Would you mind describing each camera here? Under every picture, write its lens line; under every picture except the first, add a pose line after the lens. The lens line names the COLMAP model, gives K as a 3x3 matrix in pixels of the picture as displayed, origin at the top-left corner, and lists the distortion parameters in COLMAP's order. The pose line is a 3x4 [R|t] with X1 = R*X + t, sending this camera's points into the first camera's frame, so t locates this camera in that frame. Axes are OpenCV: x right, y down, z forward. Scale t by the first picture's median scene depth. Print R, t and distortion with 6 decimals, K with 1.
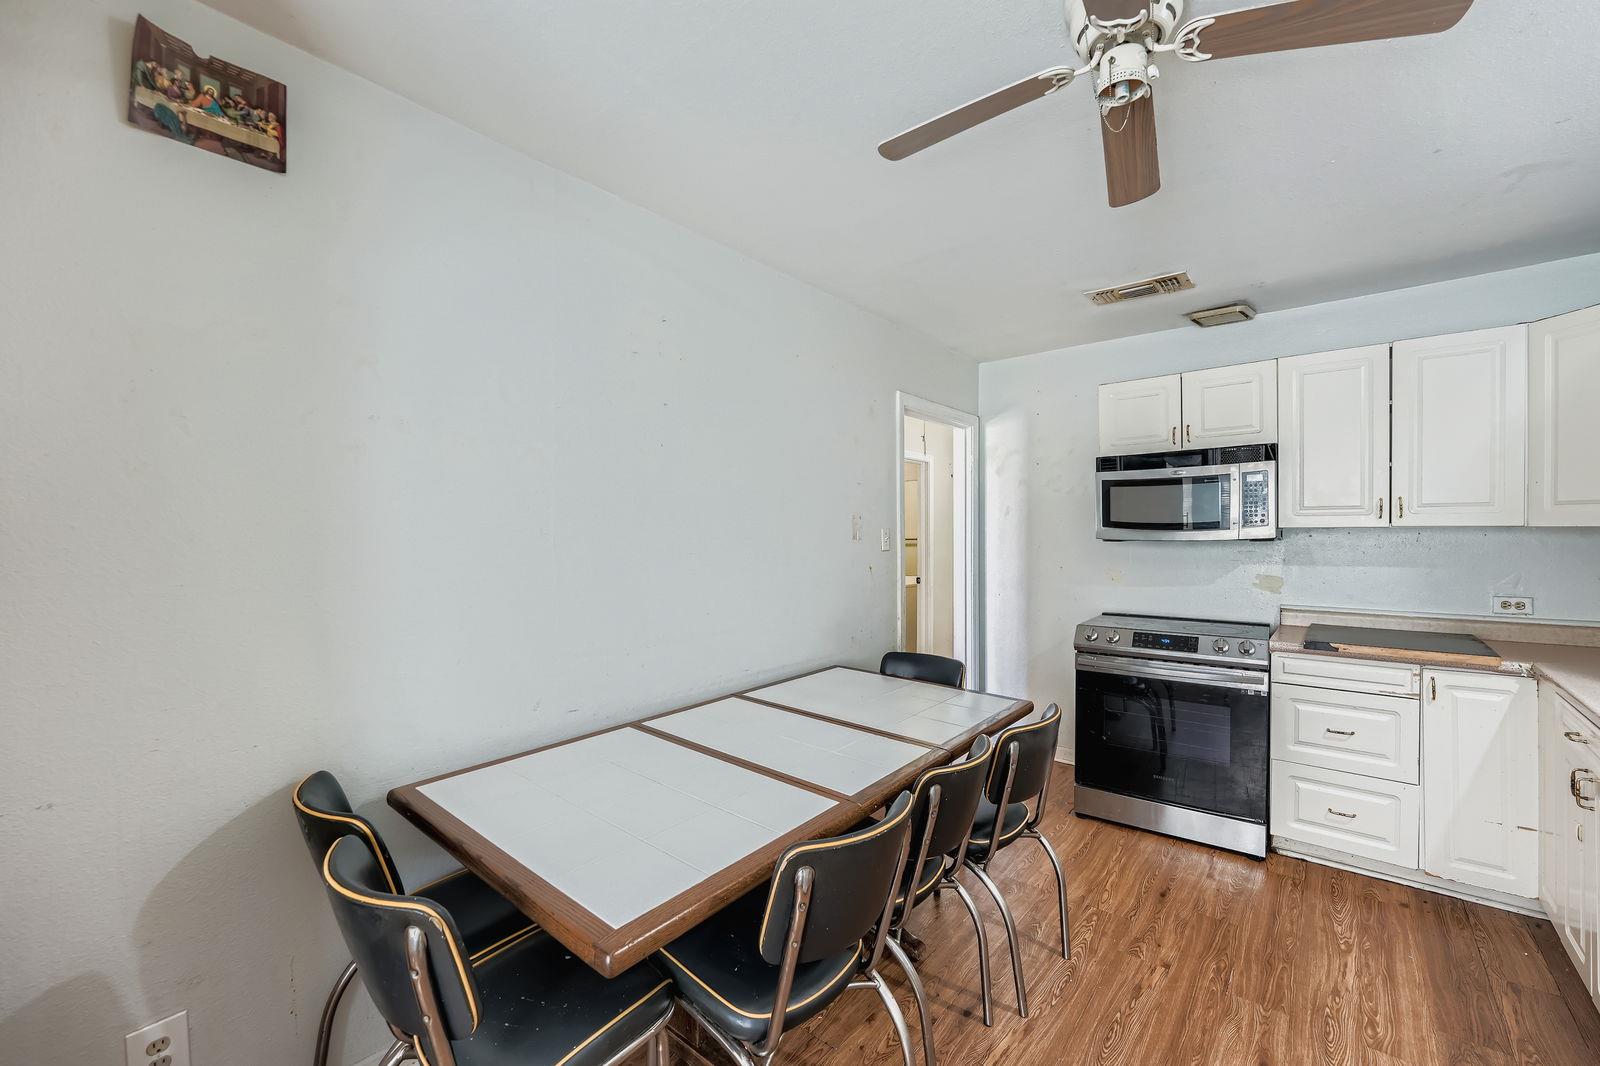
lens RADIAL K [[650.9, 0, 809.1], [0, 650.9, 540.2], [0, 0, 1]] dist [-0.000840, -0.000778]
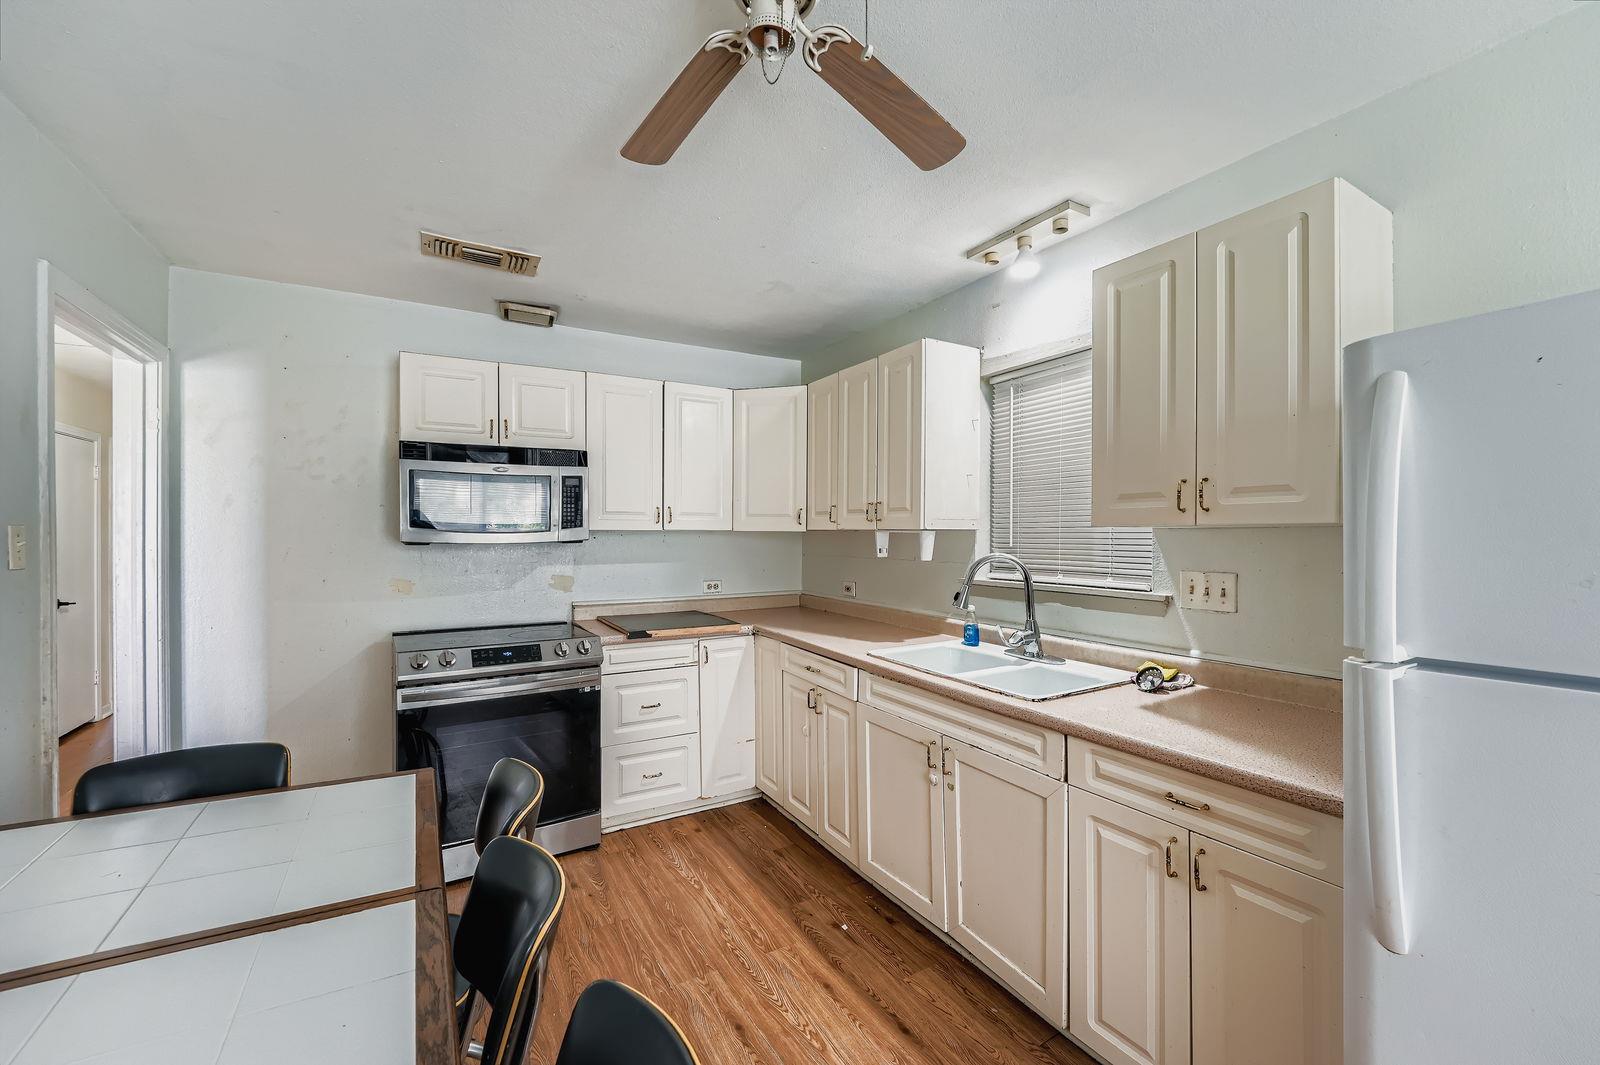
lens RADIAL K [[650.9, 0, 809.1], [0, 650.9, 539.7], [0, 0, 1]] dist [-0.000840, -0.000778]
pose [[0.354411, -0.006418, 0.935068, -0.163728], [0.009243, 0.999952, 0.003360, -0.004202], [-0.935044, 0.007452, 0.354453, 0.306851]]
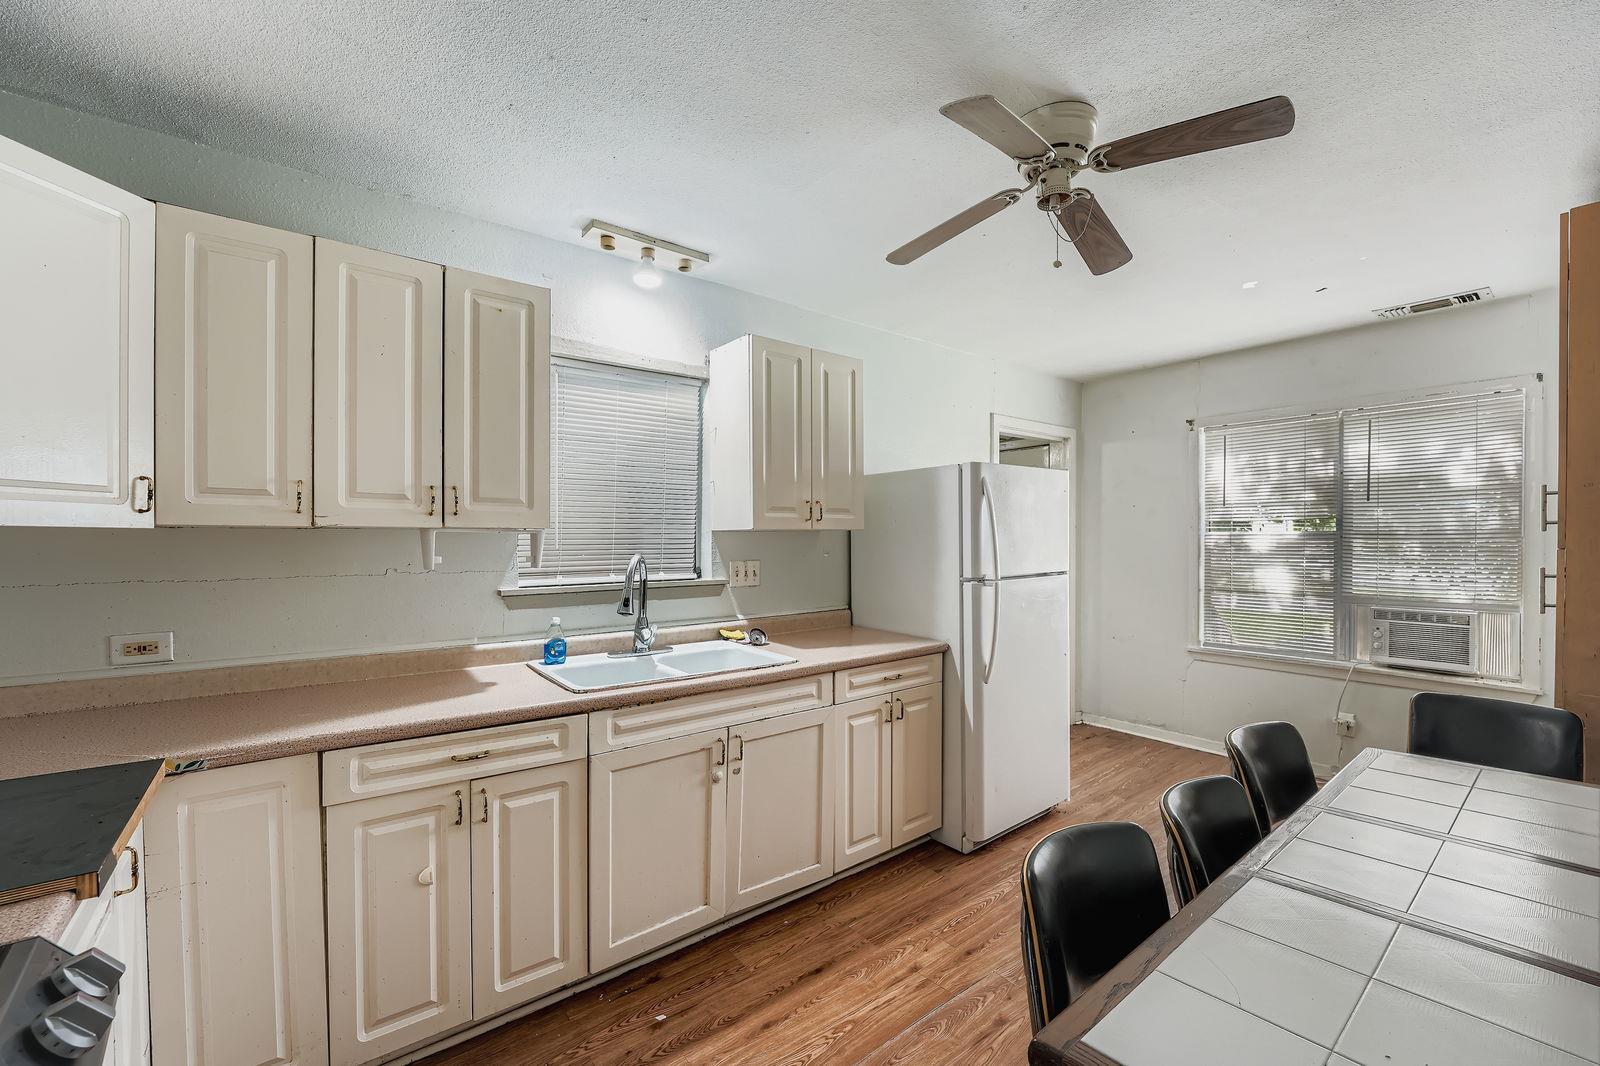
lens RADIAL K [[654.4, 0, 801.5], [0, 654.4, 551.8], [0, 0, 1]] dist [-0.001043, -0.000105]
pose [[-0.972514, -0.000028, 0.232846, 0.318294], [0.007872, 0.999424, 0.032998, -0.010755], [-0.232713, 0.033924, -0.971954, 1.158273]]
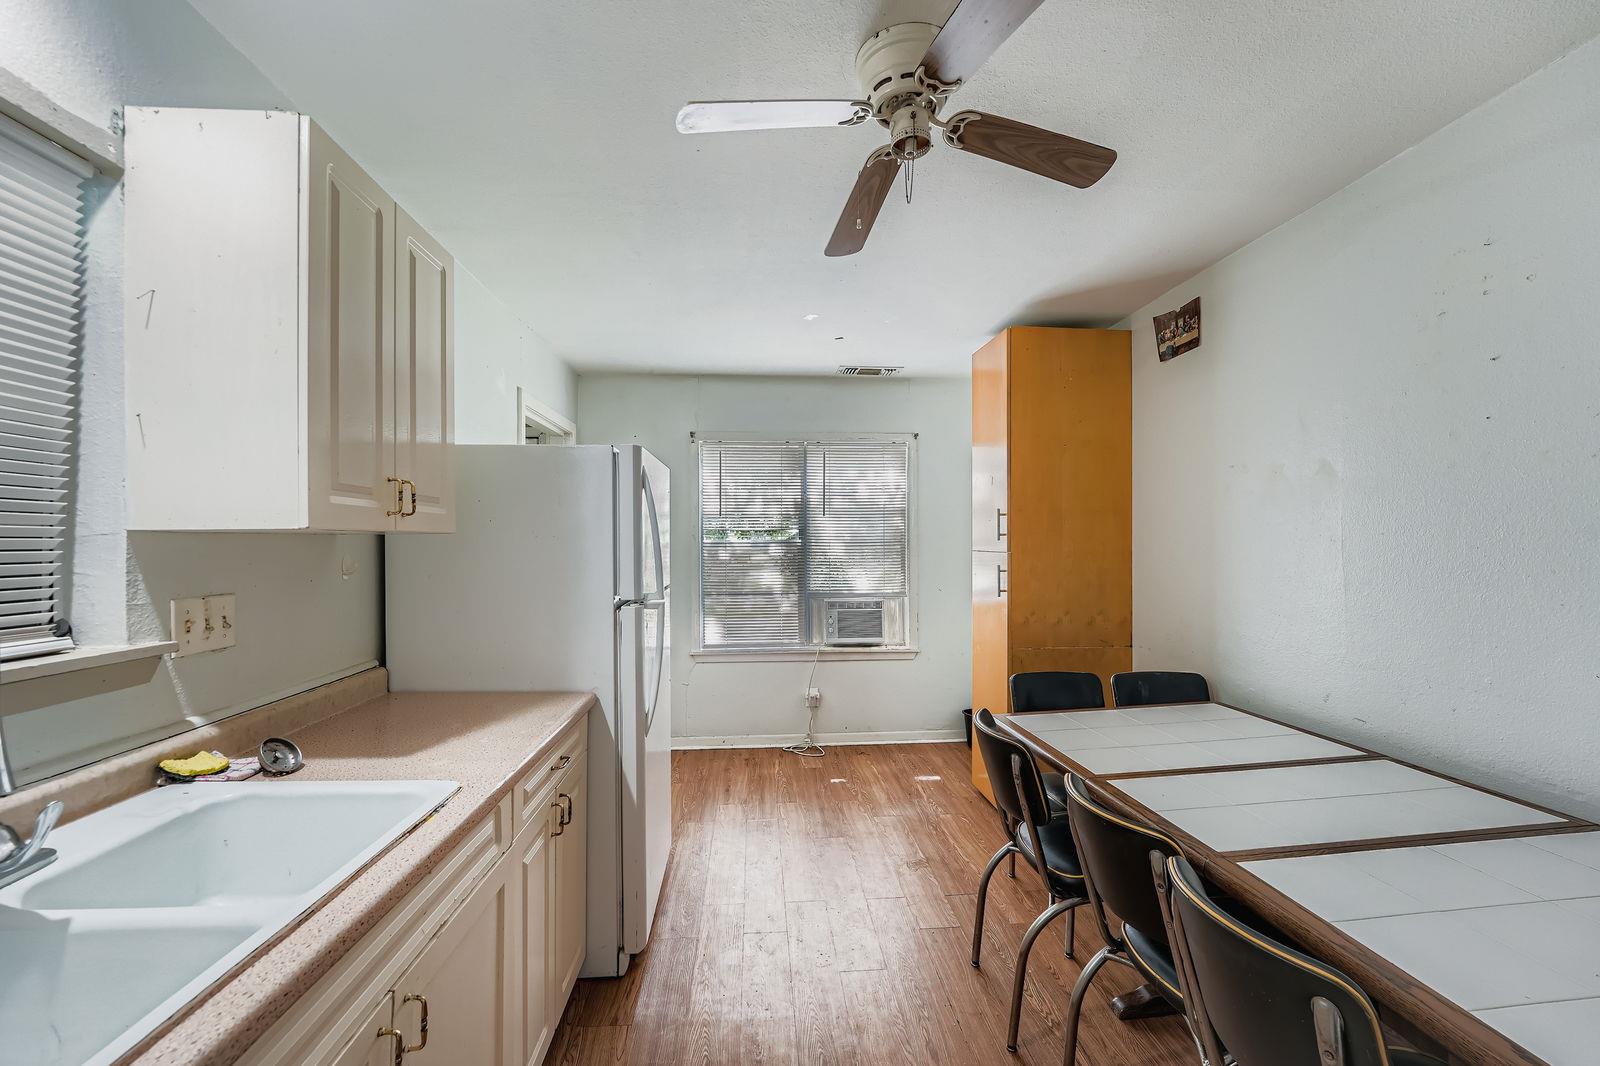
lens RADIAL K [[652.5, 0, 795.5], [0, 652.5, 544.4], [0, 0, 1]] dist [-0.001522, -0.000614]
pose [[-0.735874, 0.006340, -0.677089, 0.657656], [-0.002308, 0.999927, 0.011871, -0.008156], [0.677115, 0.010298, -0.735805, 0.809847]]
